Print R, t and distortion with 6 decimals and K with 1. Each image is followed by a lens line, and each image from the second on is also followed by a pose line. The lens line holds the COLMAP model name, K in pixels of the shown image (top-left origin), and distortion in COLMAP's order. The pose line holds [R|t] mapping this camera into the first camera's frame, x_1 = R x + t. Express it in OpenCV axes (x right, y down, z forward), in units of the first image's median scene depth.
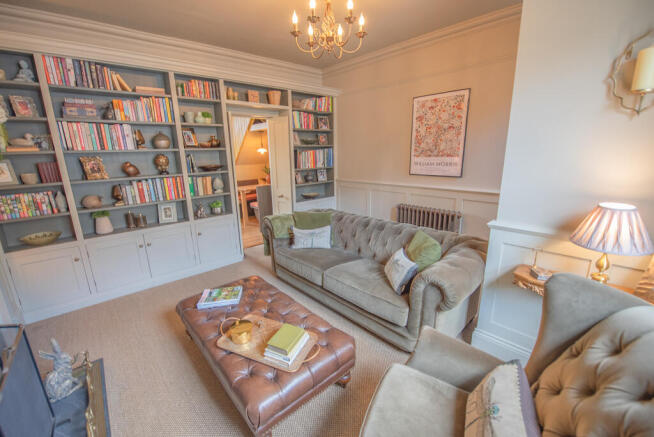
lens RADIAL K [[275.4, 0, 324.7], [0, 275.4, 221.3], [0, 0, 1]] dist [-0.010072, -0.000319]
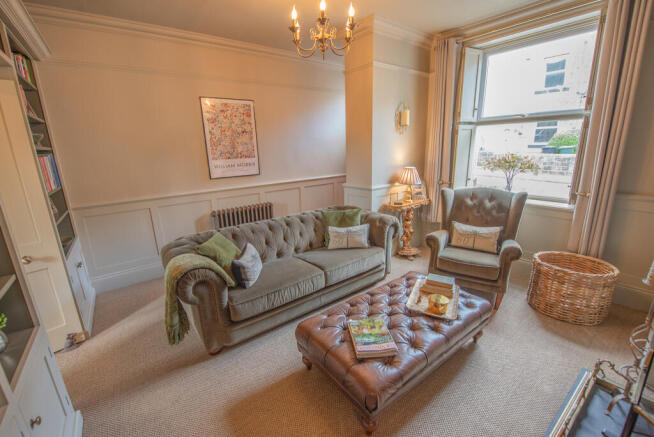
lens RADIAL K [[275.4, 0, 324.7], [0, 275.4, 221.3], [0, 0, 1]] dist [-0.010072, -0.000319]
pose [[0.080912, -0.241148, 0.967110, -0.681787], [0.279441, 0.936865, 0.210228, -0.141635], [-0.956748, 0.253241, 0.143190, 0.608220]]
